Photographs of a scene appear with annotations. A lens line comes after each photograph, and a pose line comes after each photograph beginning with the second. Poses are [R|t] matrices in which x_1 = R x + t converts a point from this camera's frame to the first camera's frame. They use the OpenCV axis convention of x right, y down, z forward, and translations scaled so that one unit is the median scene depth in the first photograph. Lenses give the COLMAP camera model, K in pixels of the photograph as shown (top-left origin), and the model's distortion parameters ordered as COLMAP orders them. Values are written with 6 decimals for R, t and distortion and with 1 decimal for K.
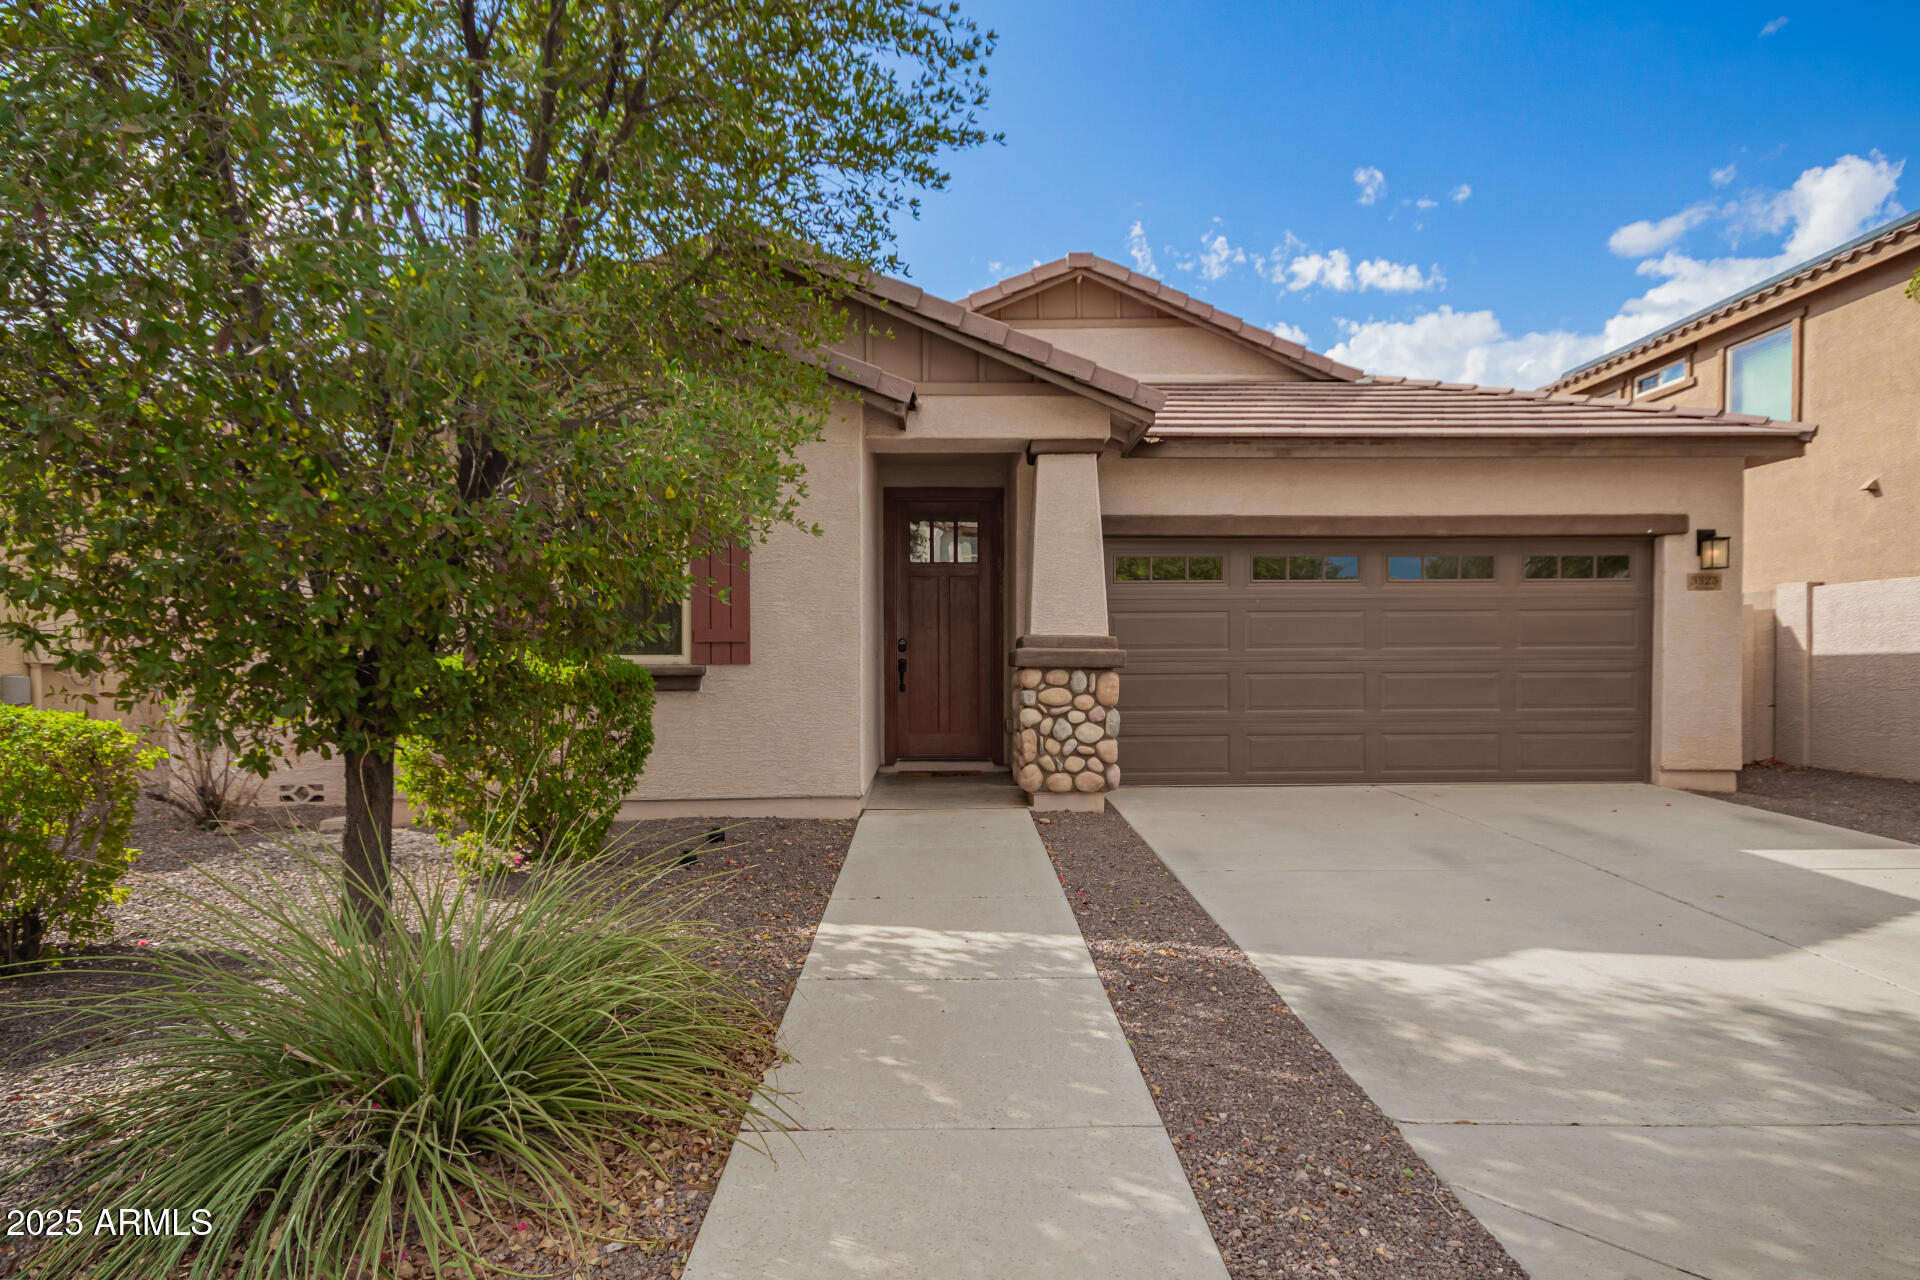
lens RADIAL K [[1062.9, 0, 963.0], [0, 1062.9, 676.6], [0, 0, 1]] dist [0.018023, 0.000868]
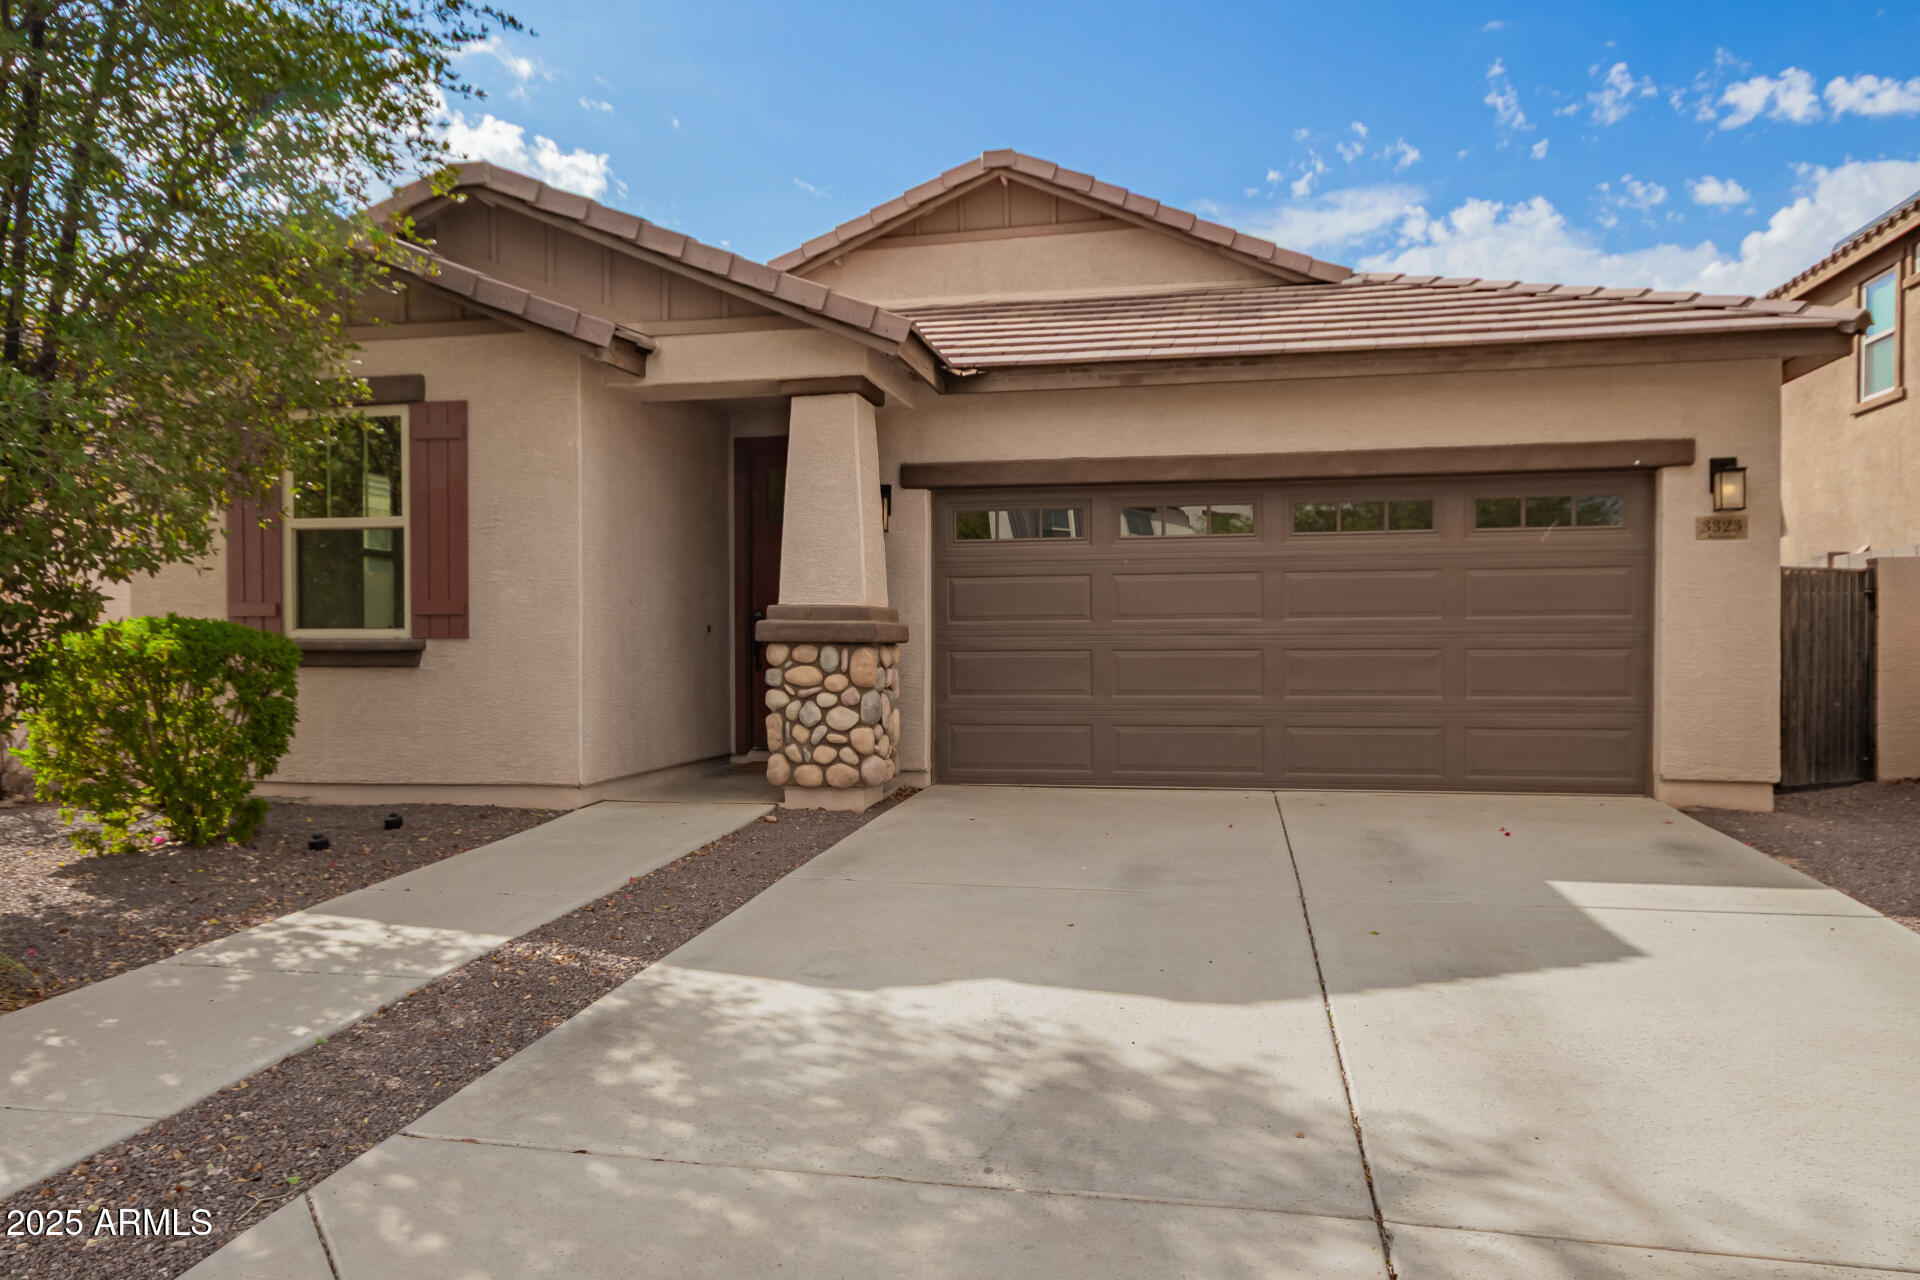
lens RADIAL K [[1288.4, 0, 960.0], [0, 1288.4, 640.0], [0, 0, 1]] dist [0.015325, 0.001378]
pose [[0.974776, 0.000022, -0.223186, 0.443714], [-0.002830, 0.999921, -0.012261, 0.002187], [0.223168, 0.012584, 0.974699, 0.008455]]
